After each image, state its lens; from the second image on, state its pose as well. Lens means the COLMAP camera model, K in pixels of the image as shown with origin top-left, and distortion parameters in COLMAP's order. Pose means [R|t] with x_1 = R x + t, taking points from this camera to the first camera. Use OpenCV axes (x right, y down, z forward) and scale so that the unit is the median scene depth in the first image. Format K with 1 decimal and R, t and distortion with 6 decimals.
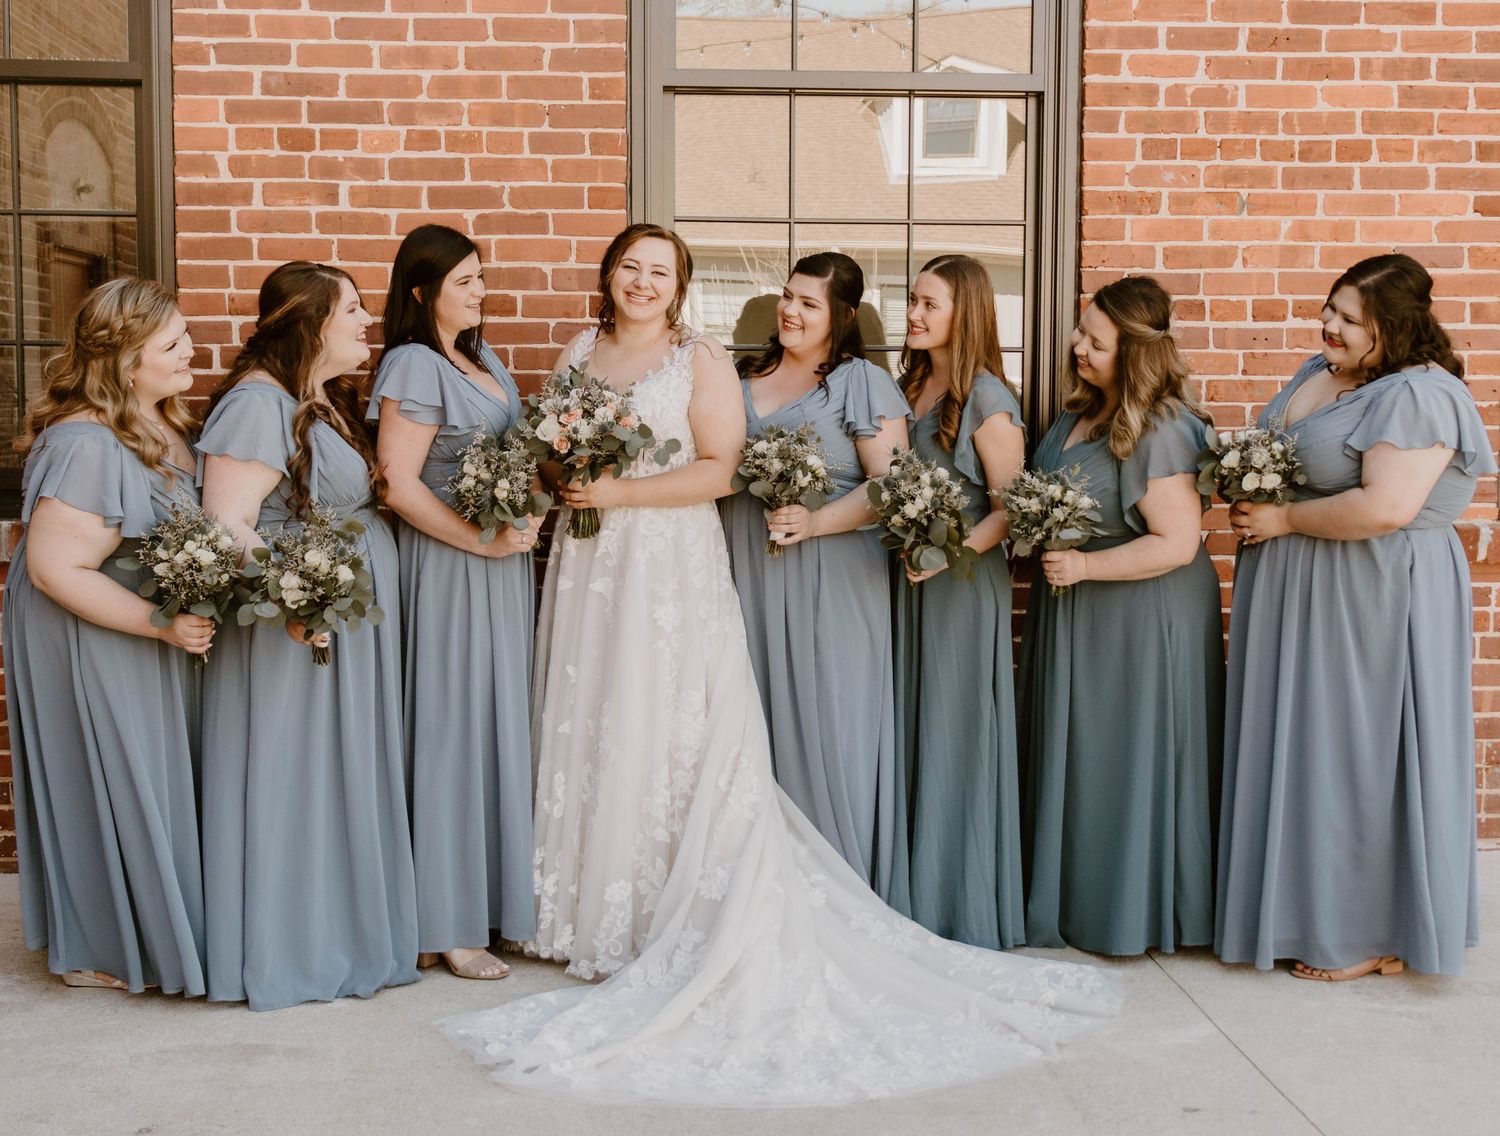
lens RADIAL K [[1897.4, 0, 712.3], [0, 1897.4, 582.0], [0, 0, 1]] dist [0.014145, 0.000000]
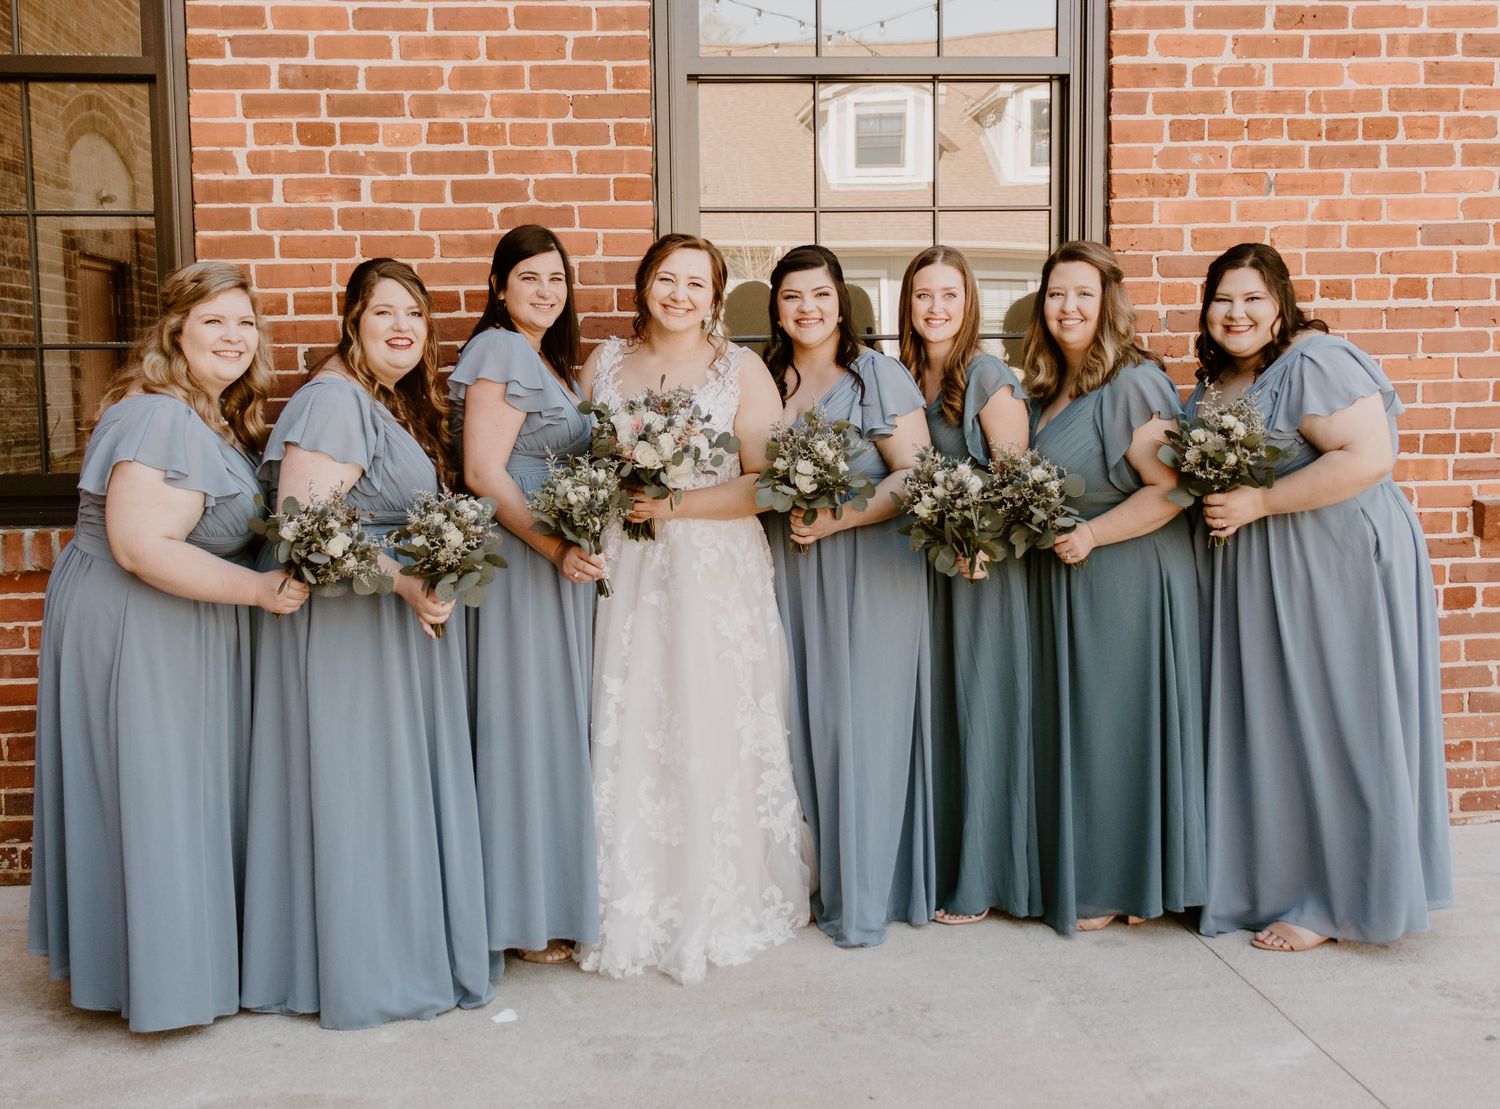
lens RADIAL K [[1574.8, 0, 684.9], [0, 1574.8, 562.1], [0, 0, 1]] dist [0.017821, 0.000000]
pose [[0.999555, -0.021608, 0.020572, -0.049554], [0.021205, 0.999582, 0.019637, -0.023713], [-0.020988, -0.019192, 0.999596, 0.175442]]
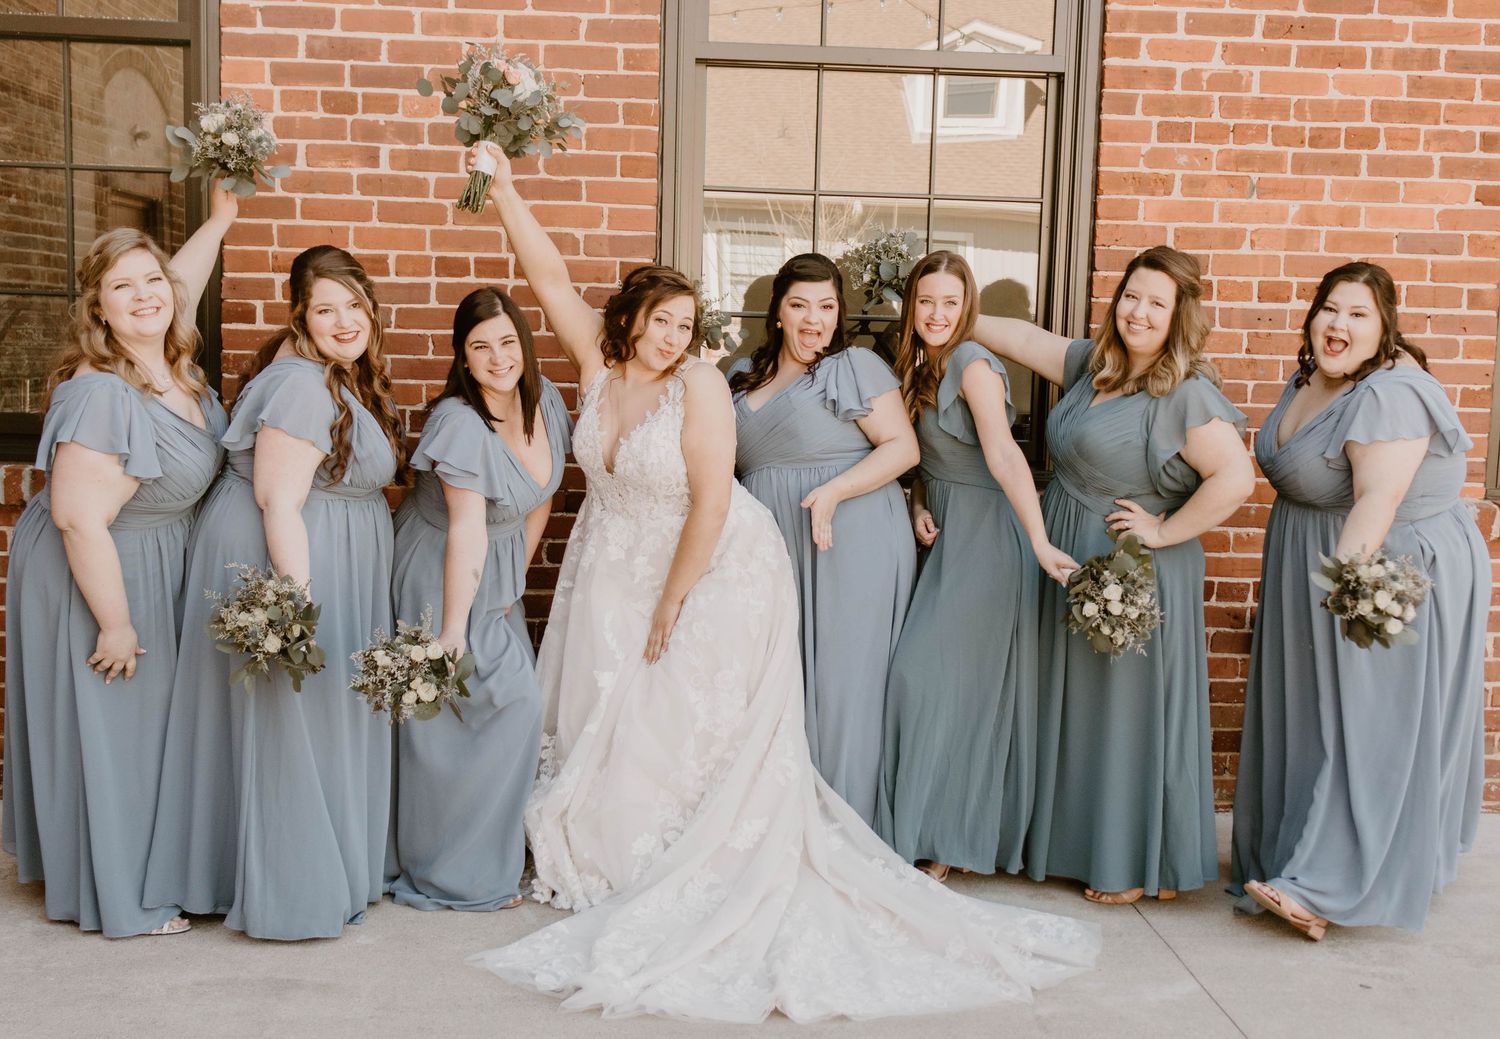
lens RADIAL K [[1768.6, 0, 730.3], [0, 1768.6, 597.5], [0, 0, 1]] dist [0.005819, 0.000000]
pose [[0.999699, 0.024525, -0.000507, 0.000643], [-0.024465, 0.998323, 0.052464, -0.019836], [0.001793, -0.052436, 0.998623, 0.025511]]
